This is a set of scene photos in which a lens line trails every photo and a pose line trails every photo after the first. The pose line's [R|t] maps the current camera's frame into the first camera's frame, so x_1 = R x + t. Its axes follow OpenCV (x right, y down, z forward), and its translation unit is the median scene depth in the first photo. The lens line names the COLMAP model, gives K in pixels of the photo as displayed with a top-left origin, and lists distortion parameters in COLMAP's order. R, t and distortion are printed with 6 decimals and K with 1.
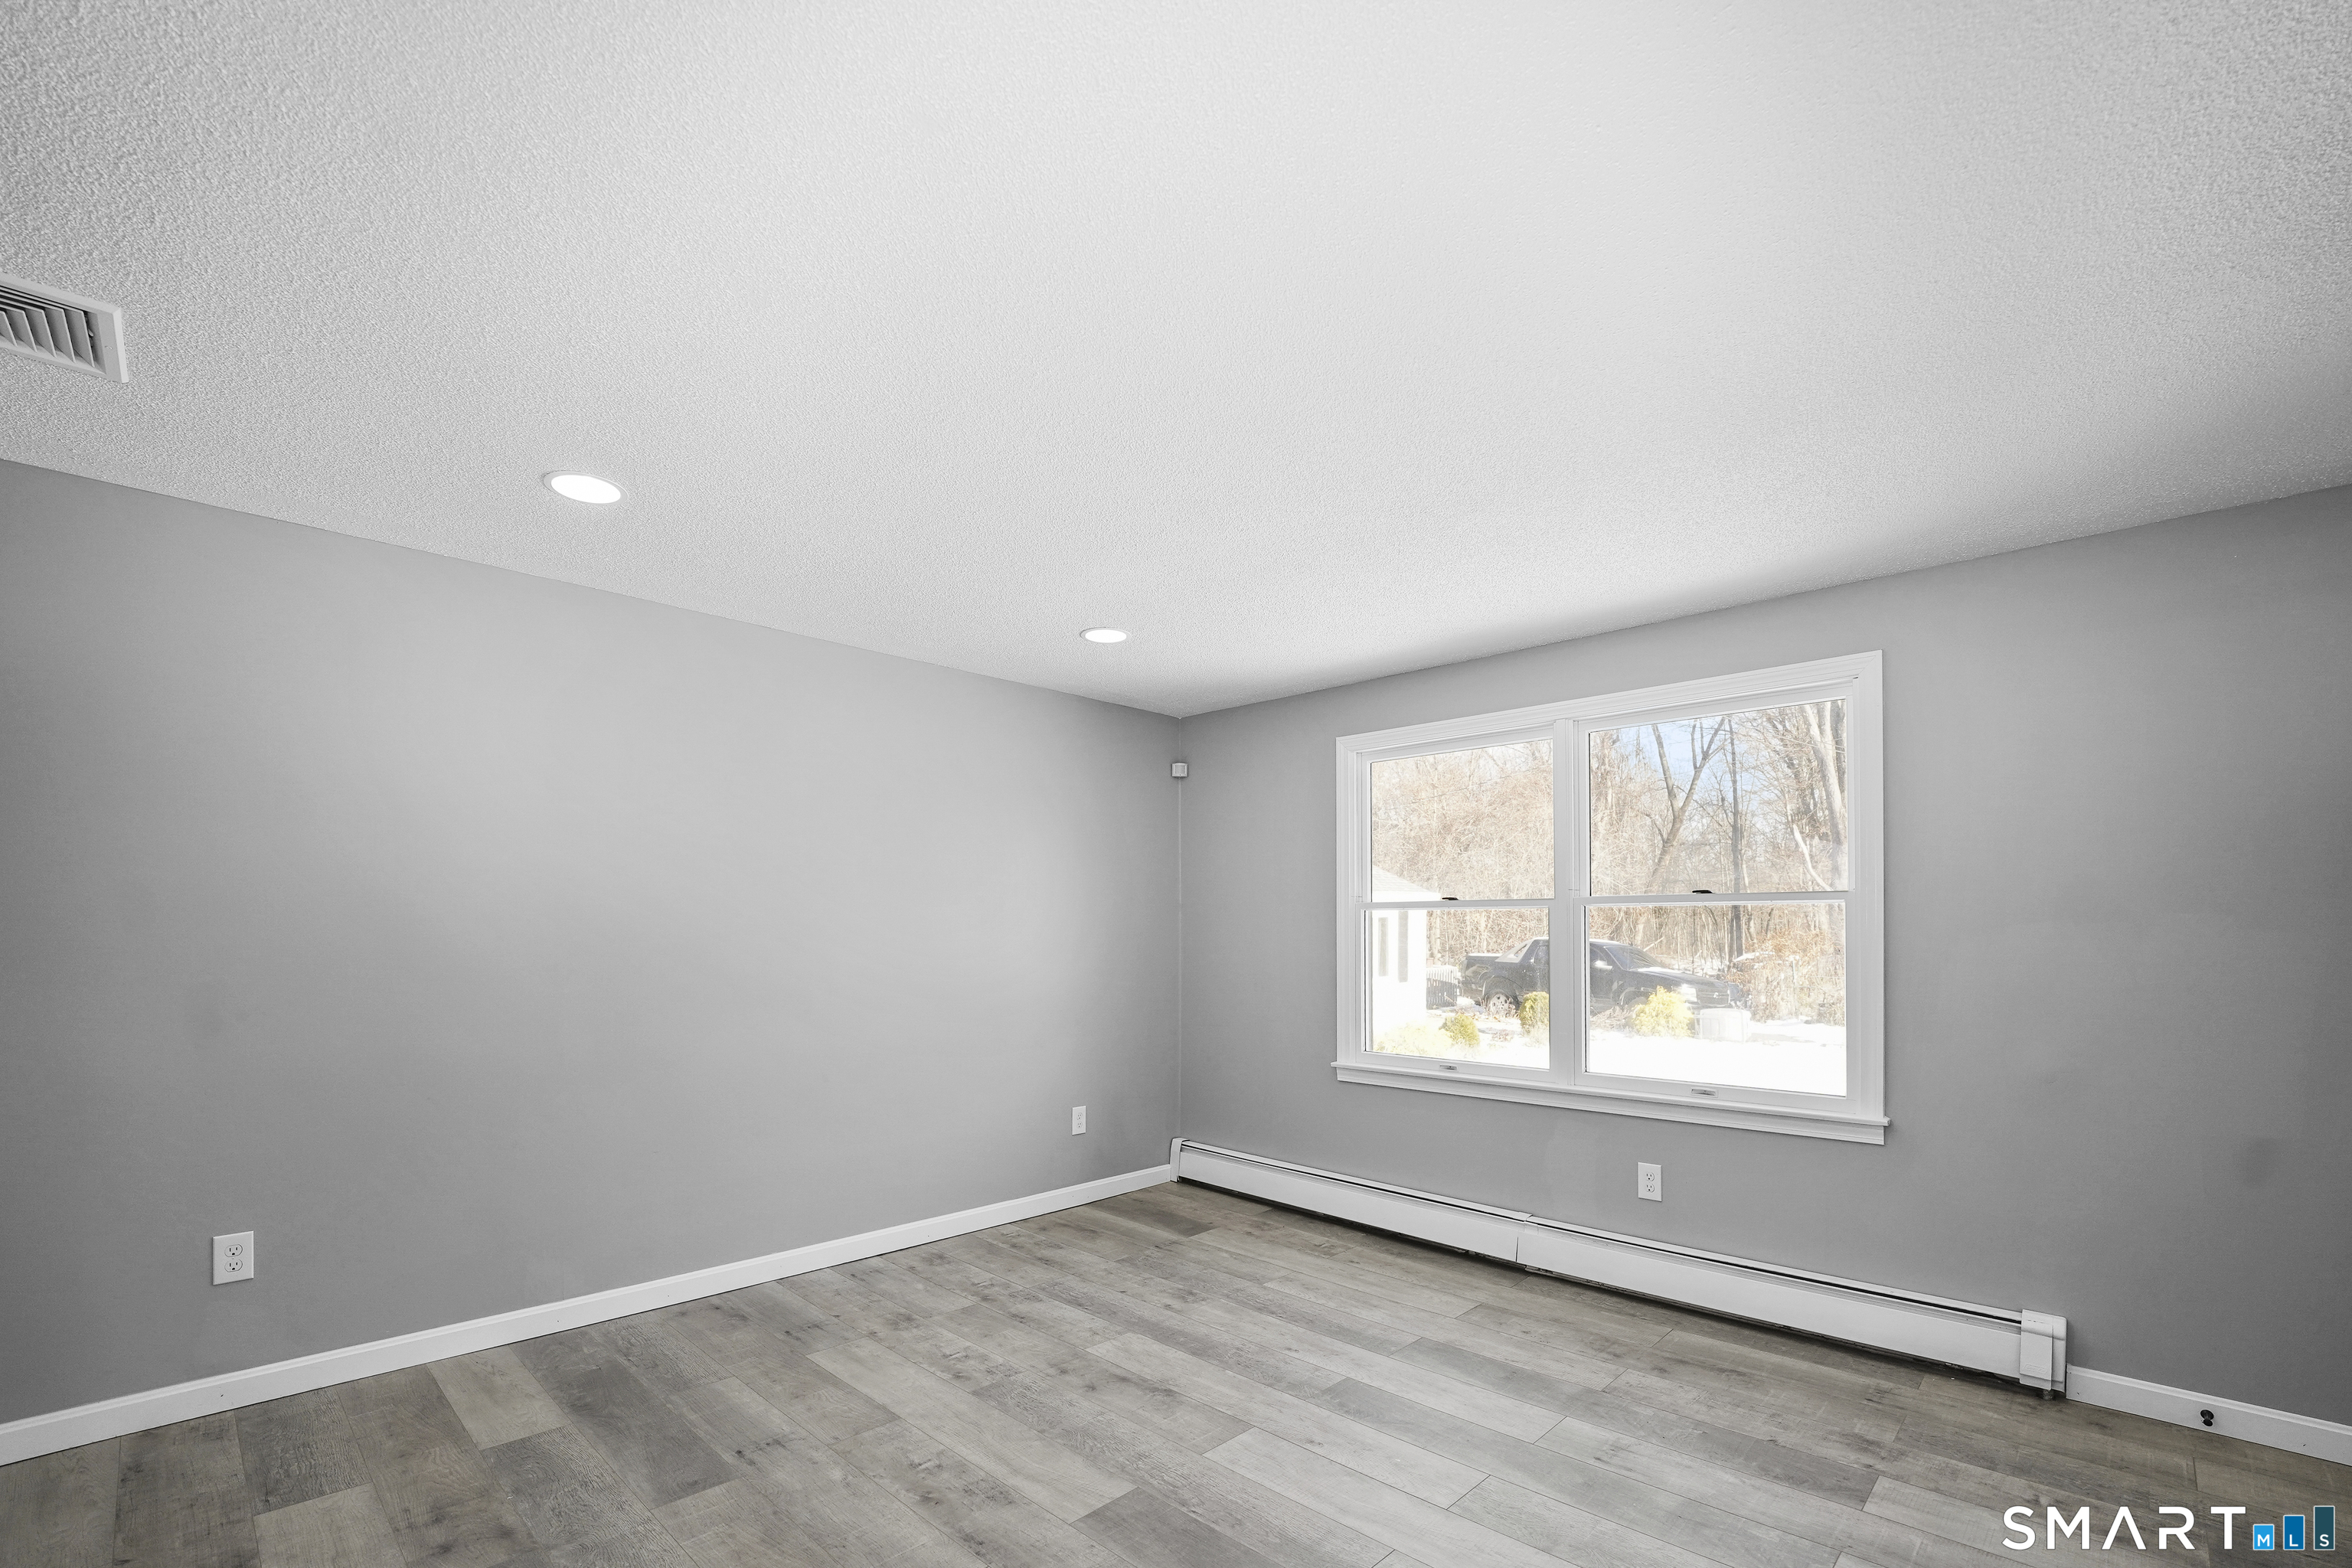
lens RADIAL K [[988.6, 0, 1168.1], [0, 988.6, 830.7], [0, 0, 1]] dist [-0.038720, 0.007230]
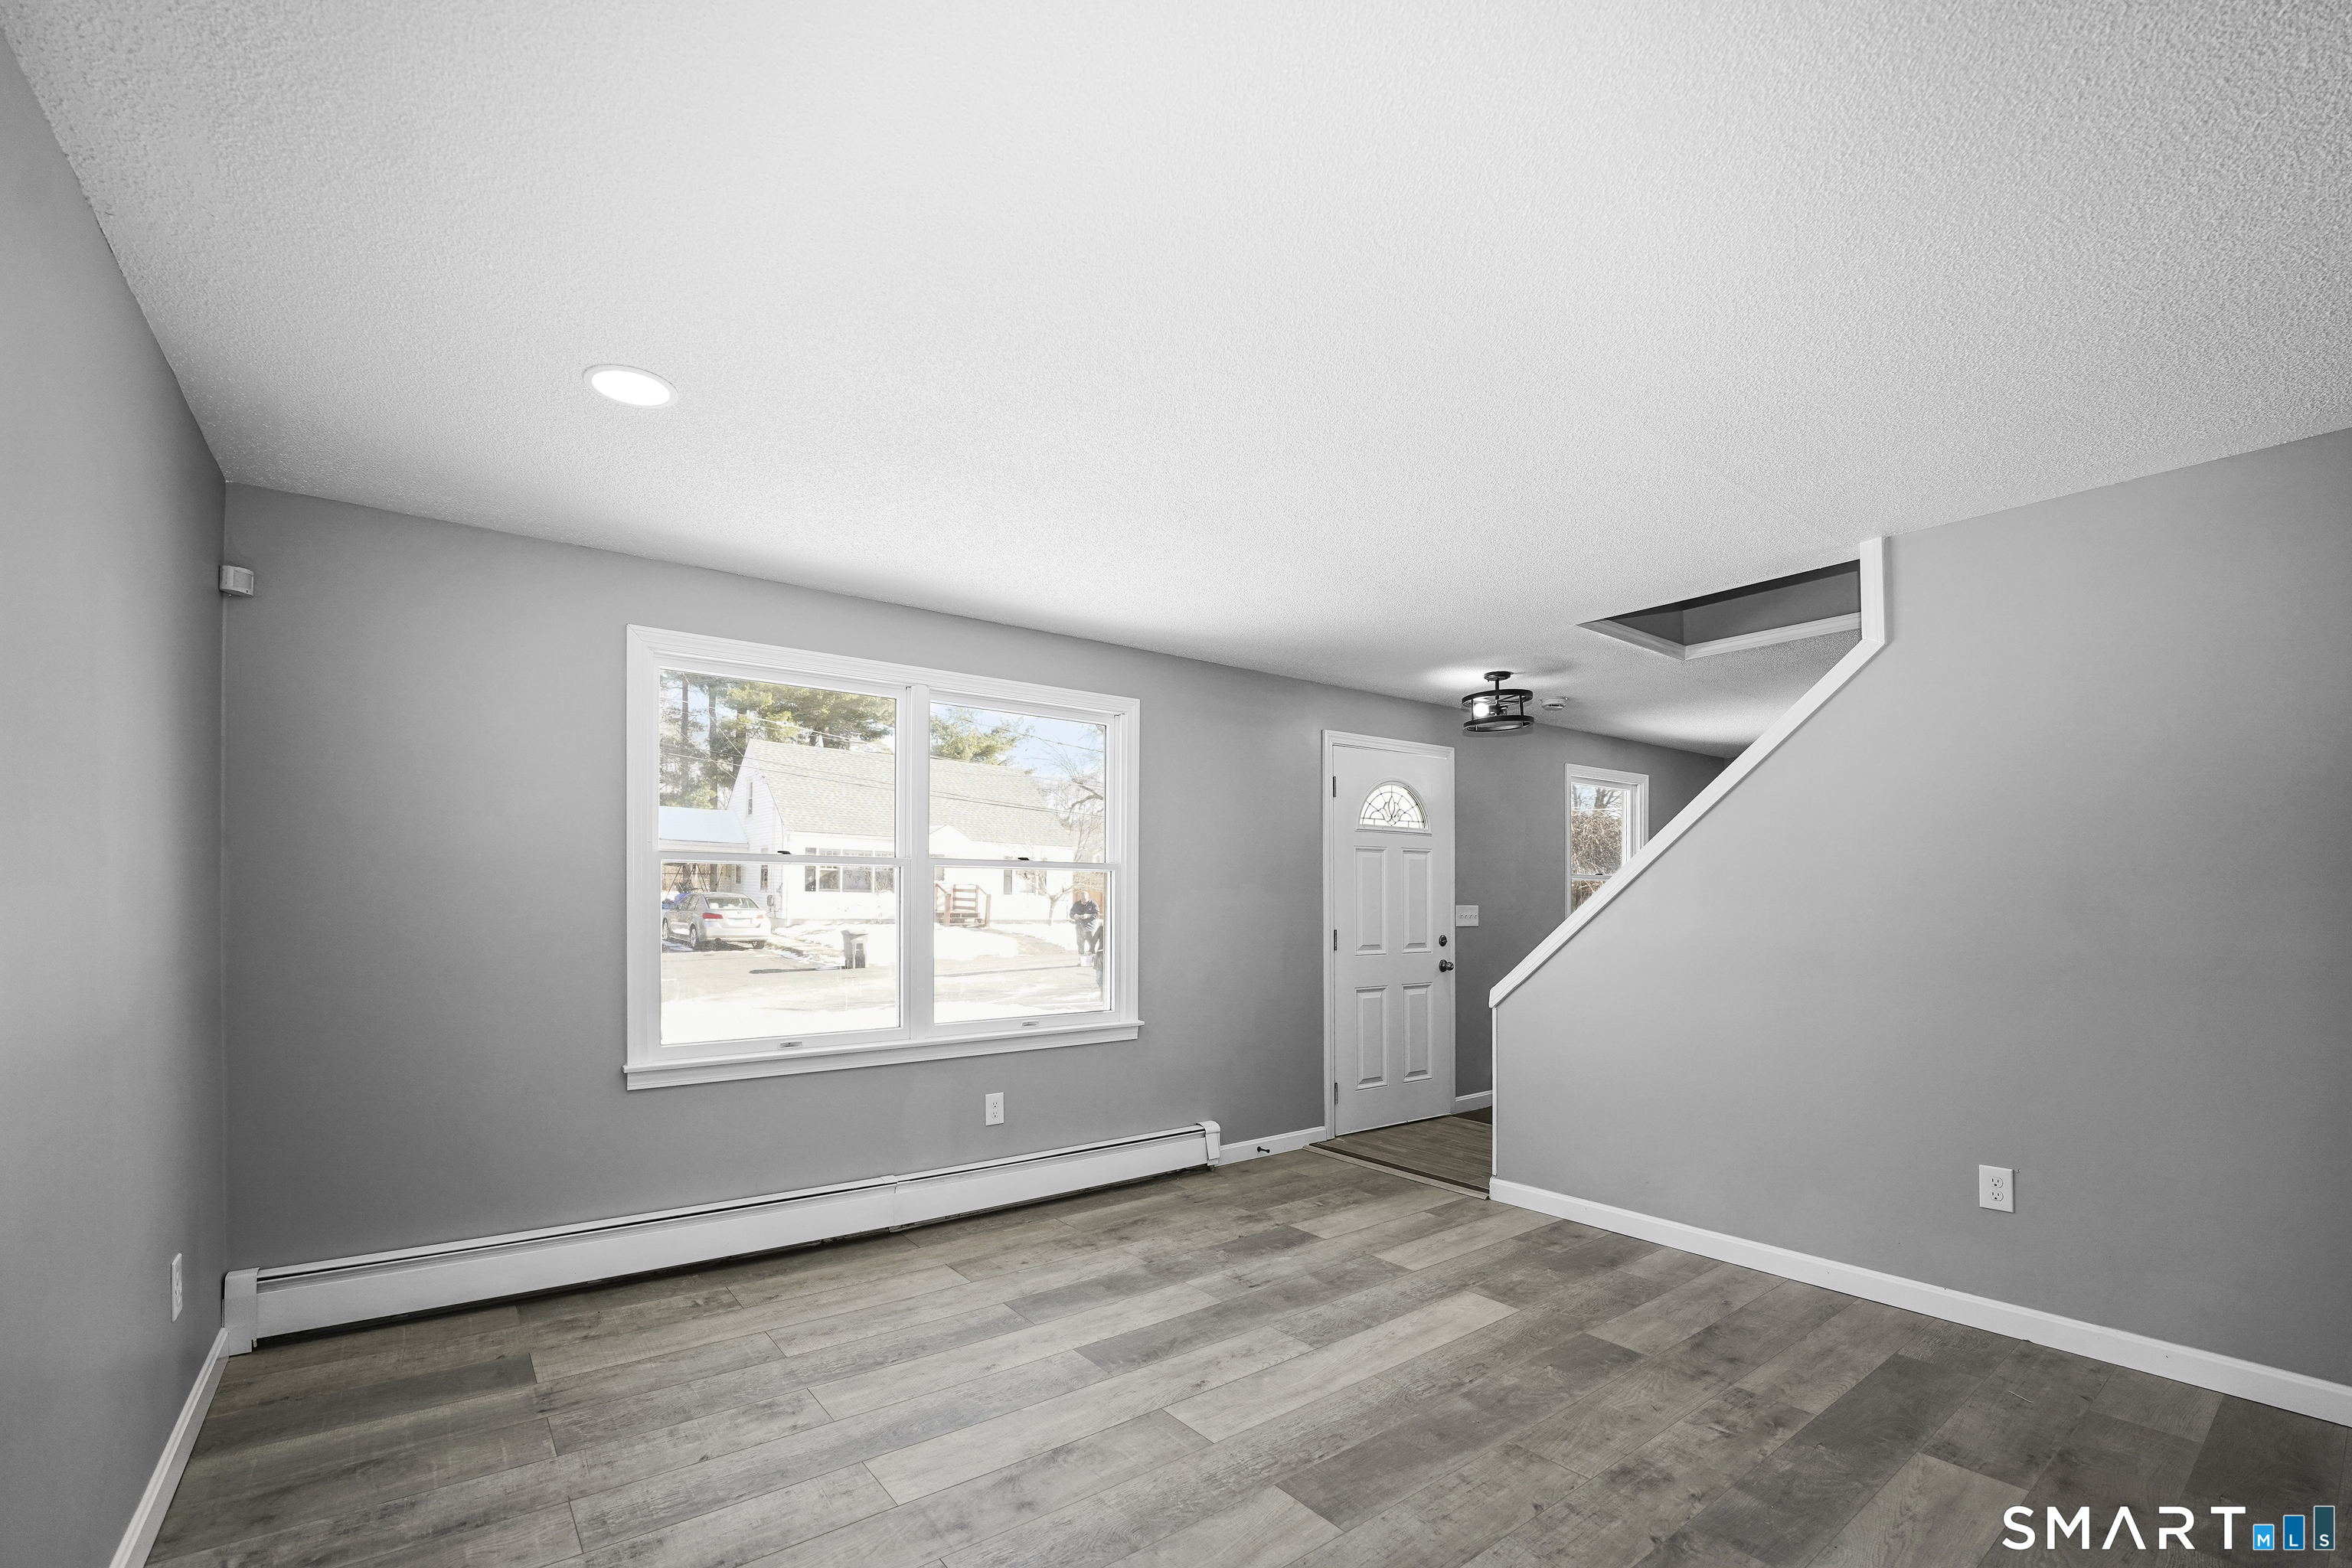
lens RADIAL K [[988.6, 0, 1168.1], [0, 988.6, 830.7], [0, 0, 1]] dist [-0.038720, 0.007230]
pose [[0.137975, 0.069722, 0.987979, -0.657200], [-0.104905, 0.992937, -0.055422, 0.078052], [-0.984864, -0.095997, 0.144315, 0.675620]]
